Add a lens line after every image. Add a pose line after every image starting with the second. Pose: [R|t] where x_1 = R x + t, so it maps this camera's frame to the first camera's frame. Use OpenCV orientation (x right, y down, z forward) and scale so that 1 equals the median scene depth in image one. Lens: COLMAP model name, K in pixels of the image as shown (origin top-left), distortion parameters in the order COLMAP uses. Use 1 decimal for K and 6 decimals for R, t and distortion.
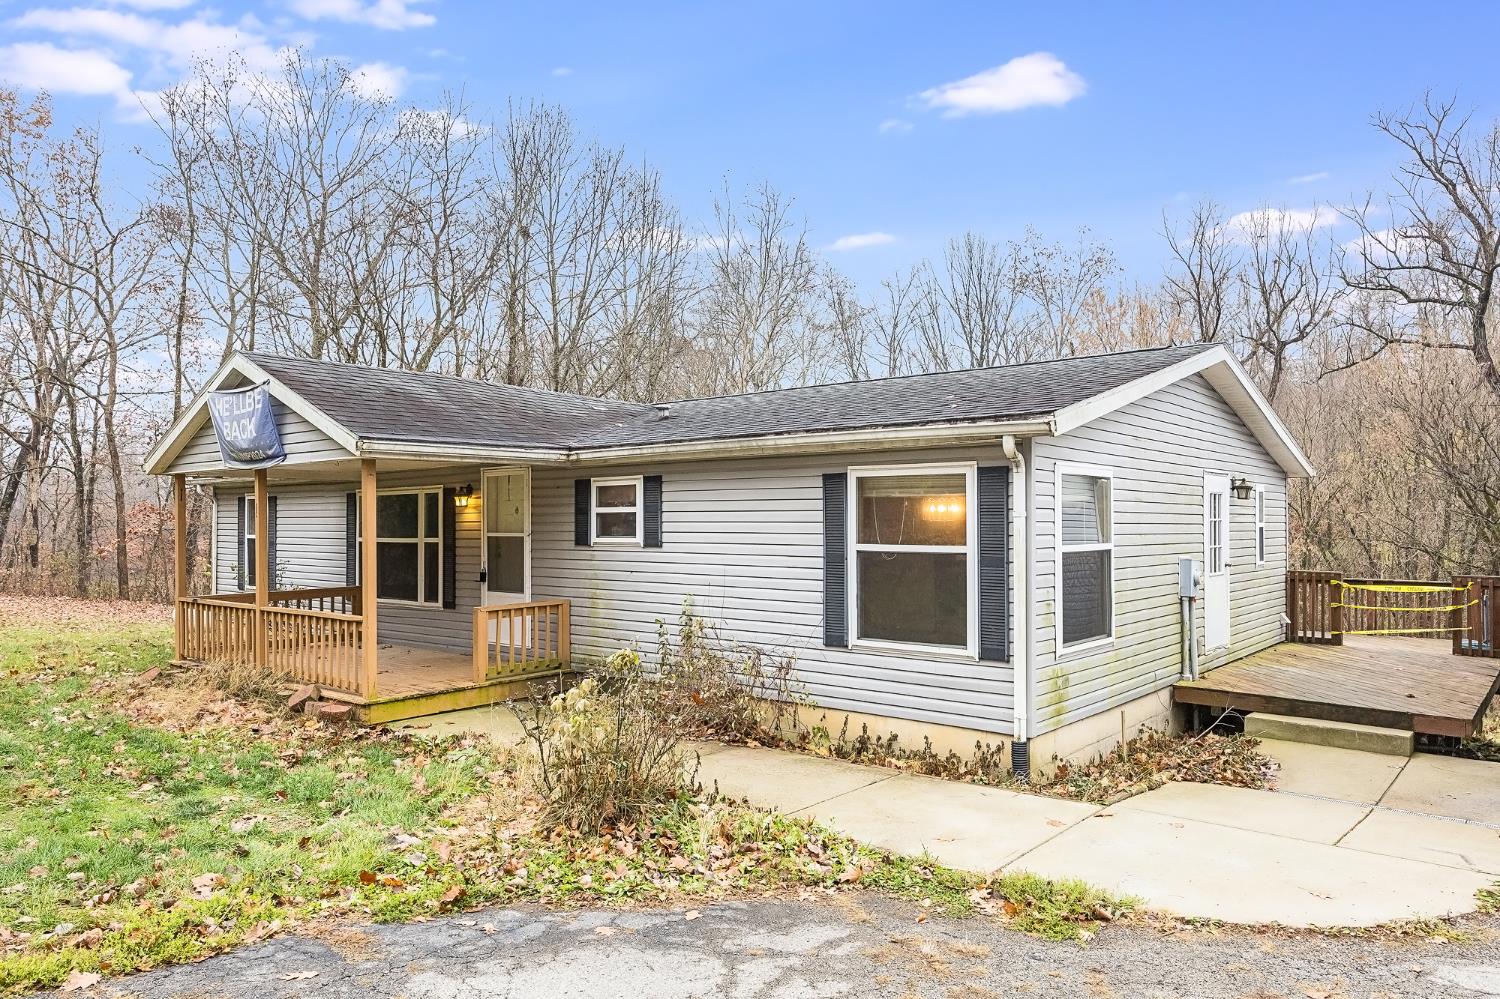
lens RADIAL K [[1000.8, 0, 760.1], [0, 1000.8, 519.1], [0, 0, 1]] dist [-0.003212, -0.002442]
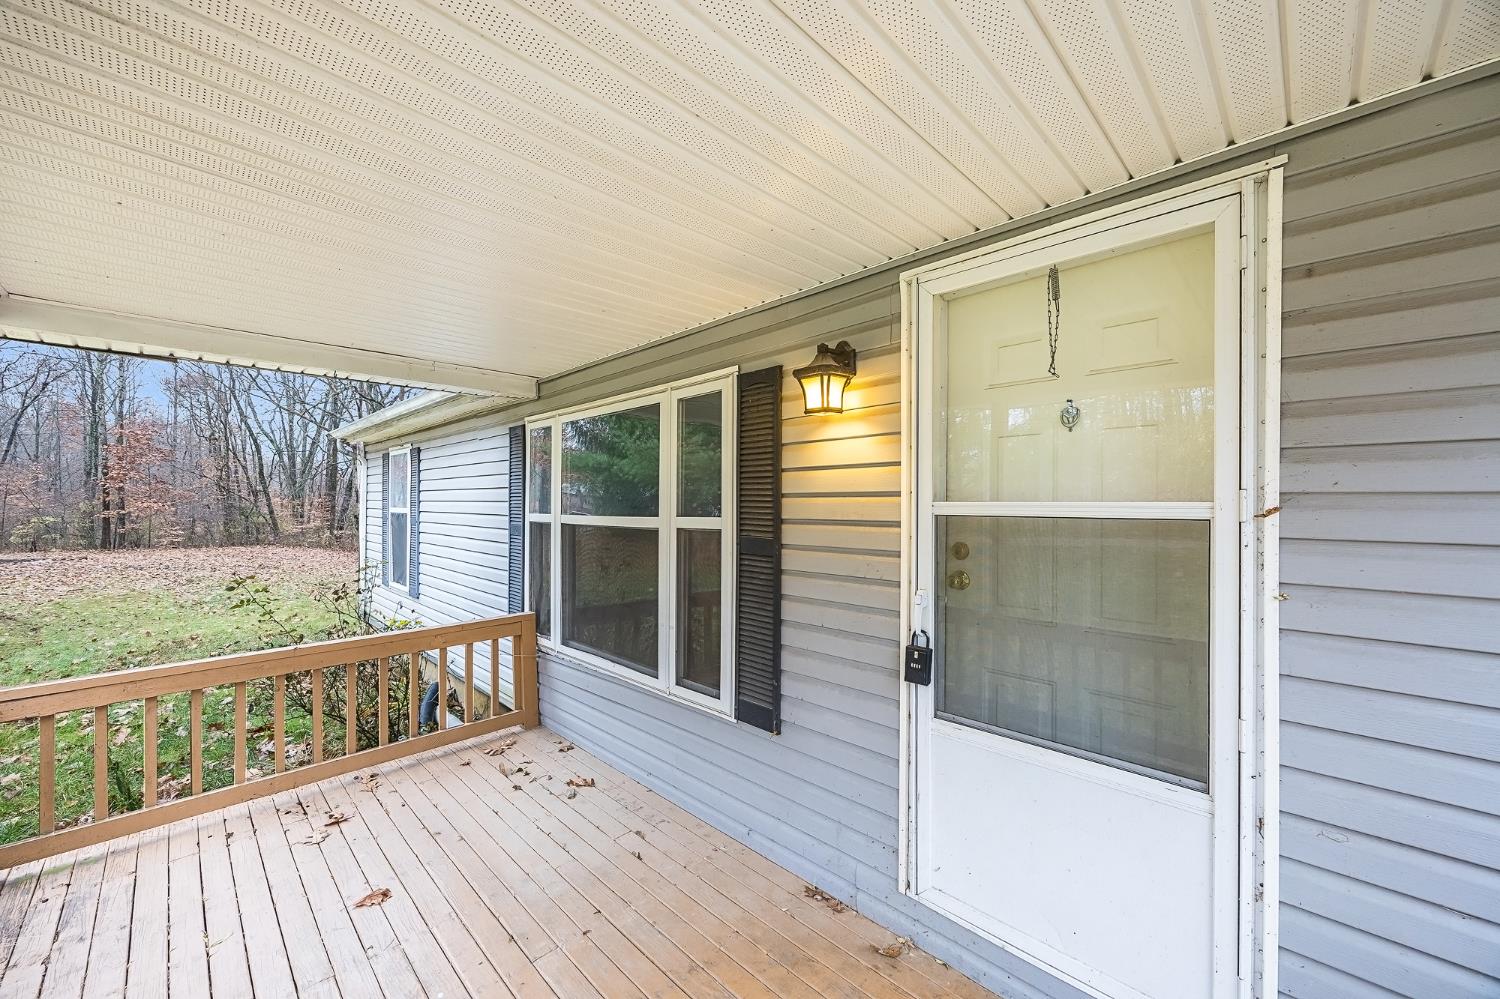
lens RADIAL K [[577.7, 0, 772.5], [0, 577.7, 503.8], [0, 0, 1]] dist [-0.001708, -0.000336]
pose [[0.997781, 0.005122, -0.066381, -0.298371], [-0.004826, 0.999978, 0.004629, 0.013293], [0.066403, -0.004299, 0.997784, 0.819831]]
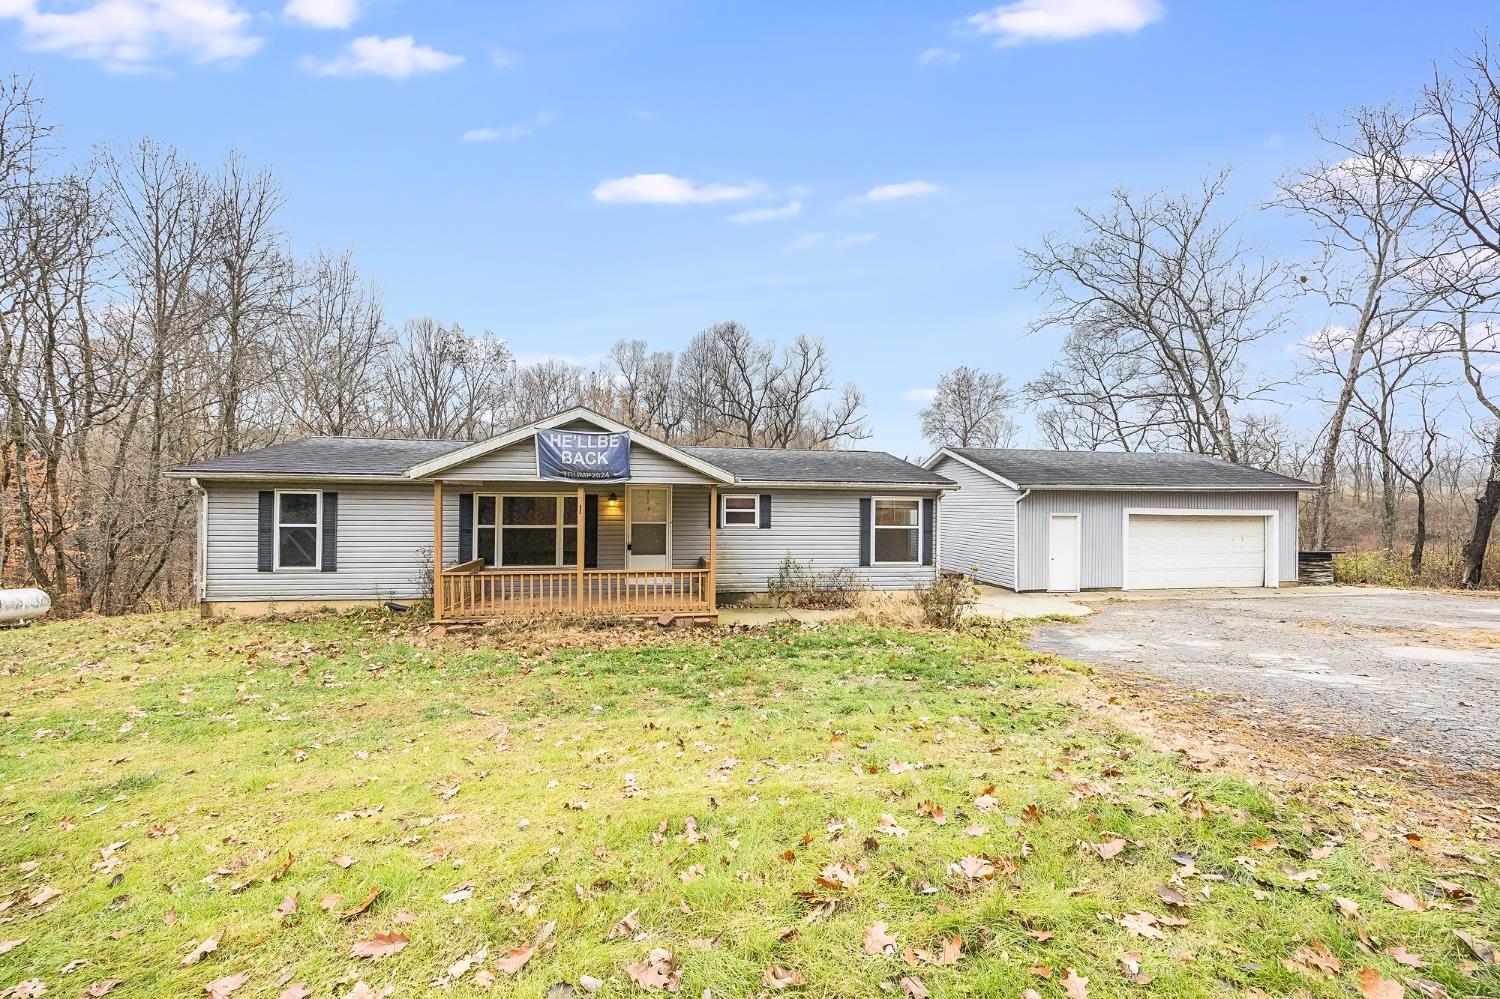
lens RADIAL K [[577.7, 0, 762.5], [0, 577.7, 501.3], [0, 0, 1]] dist [-0.001708, -0.000336]
pose [[0.645115, 0.016698, 0.763903, -0.869330], [-0.012197, 0.999859, -0.011555, -0.012694], [-0.763988, -0.001863, 0.645227, 0.174755]]
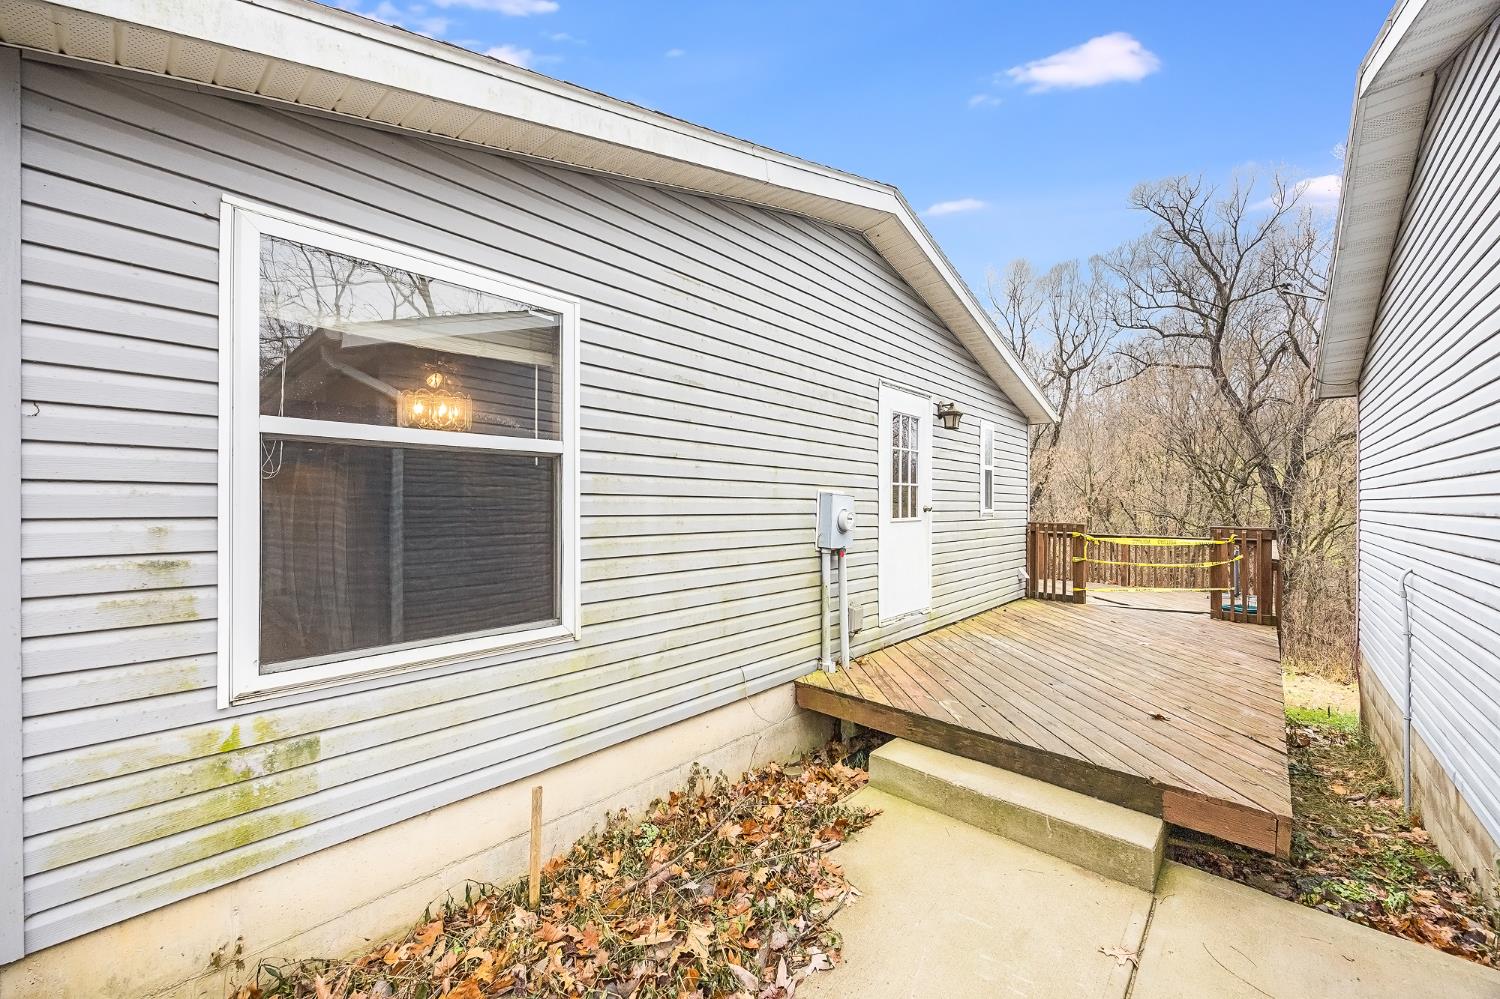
lens RADIAL K [[577.7, 0, 761.4], [0, 577.7, 500.1], [0, 0, 1]] dist [-0.001708, -0.000336]
pose [[0.999484, 0.008901, -0.030866, 0.328840], [-0.008917, 0.999960, -0.000392, 0.037706], [0.030862, 0.000667, 0.999523, 0.504111]]
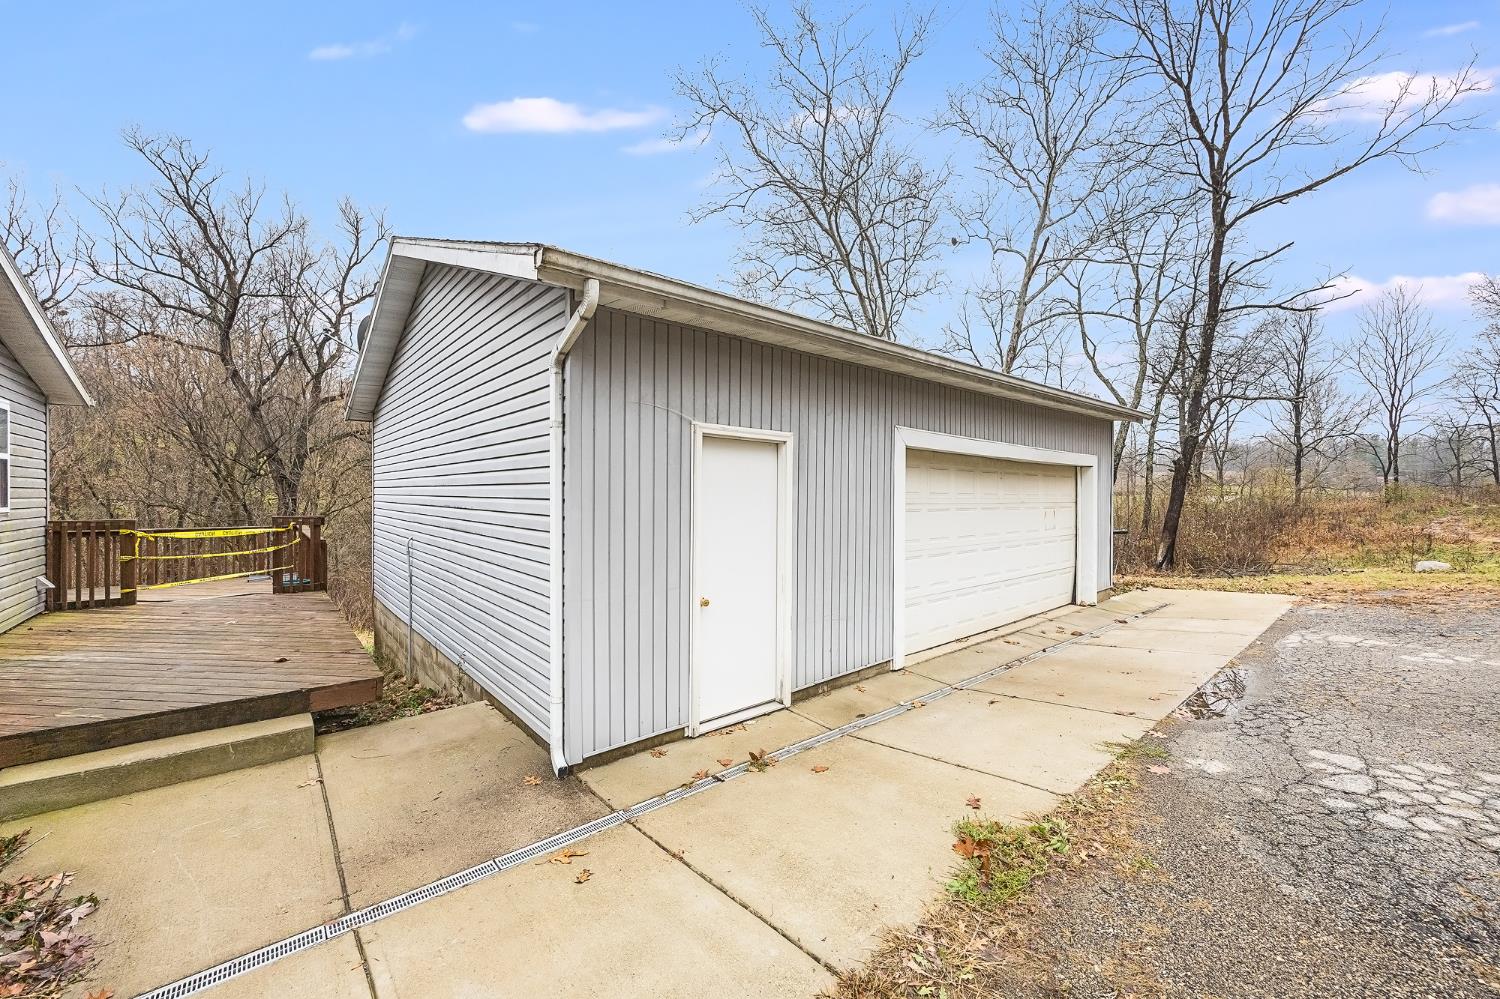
lens RADIAL K [[577.7, 0, 755.0], [0, 577.7, 499.0], [0, 0, 1]] dist [-0.001708, -0.000336]
pose [[0.169509, -0.003047, 0.985524, 0.198192], [-0.009617, 0.999942, 0.004746, 0.030516], [-0.985482, -0.010282, 0.169470, 0.423354]]
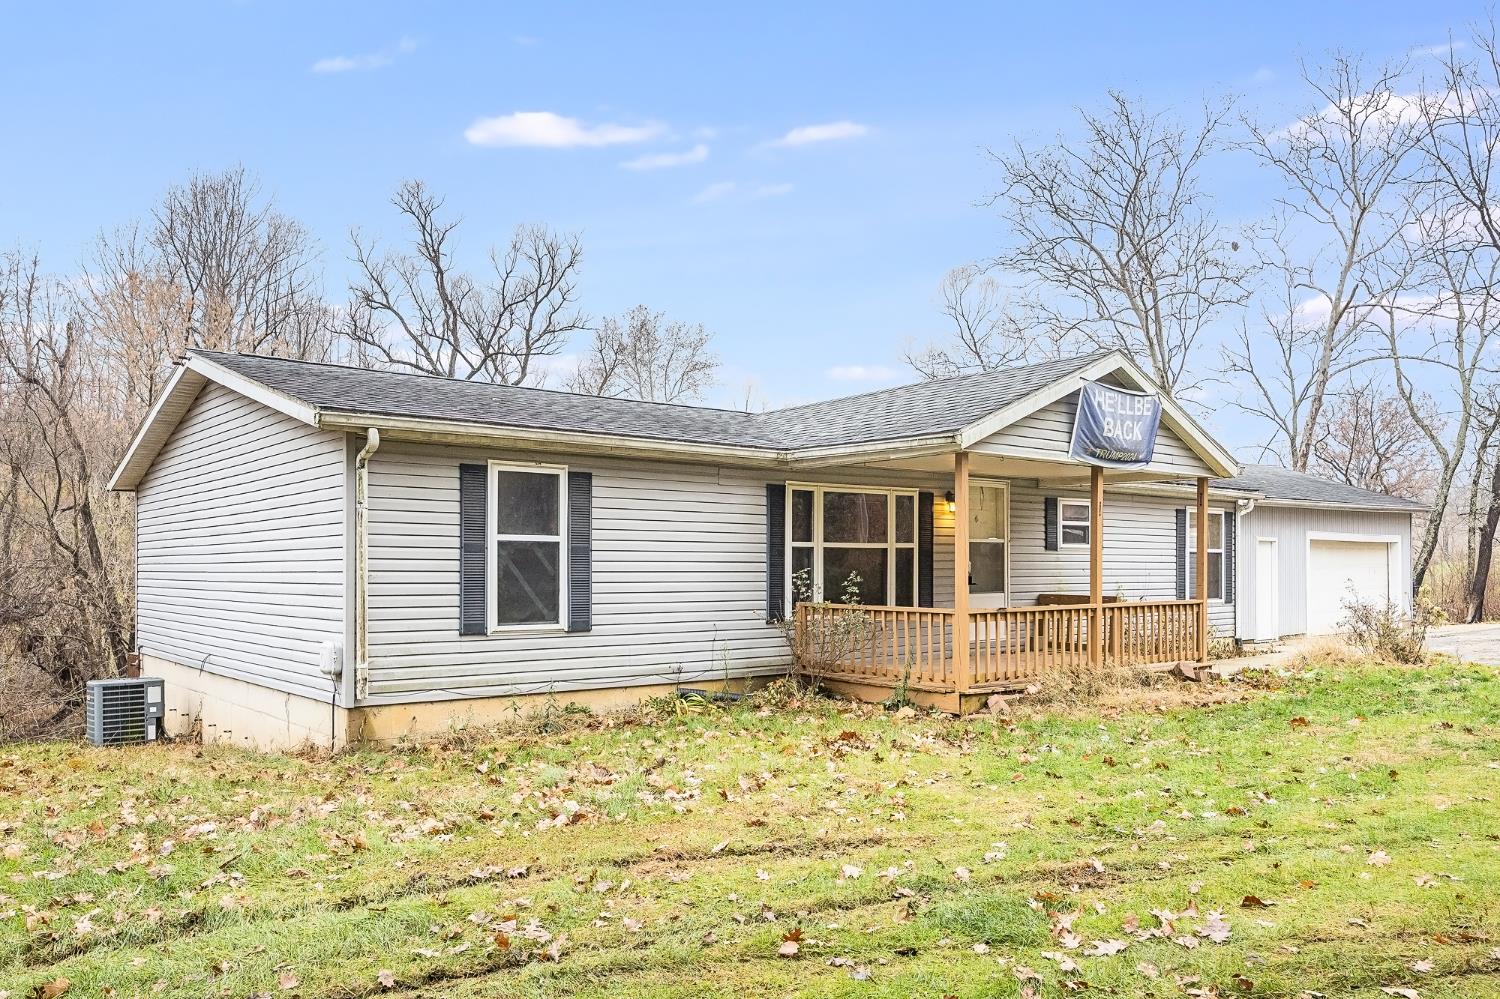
lens RADIAL K [[1103.3, 0, 767.4], [0, 1103.3, 553.8], [0, 0, 1]] dist [0.011026, -0.006565]
pose [[0.179515, 0.012357, 0.983678, -1.425359], [-0.003511, 0.999923, -0.011921, 0.043537], [-0.983749, -0.001314, 0.179545, 0.974624]]
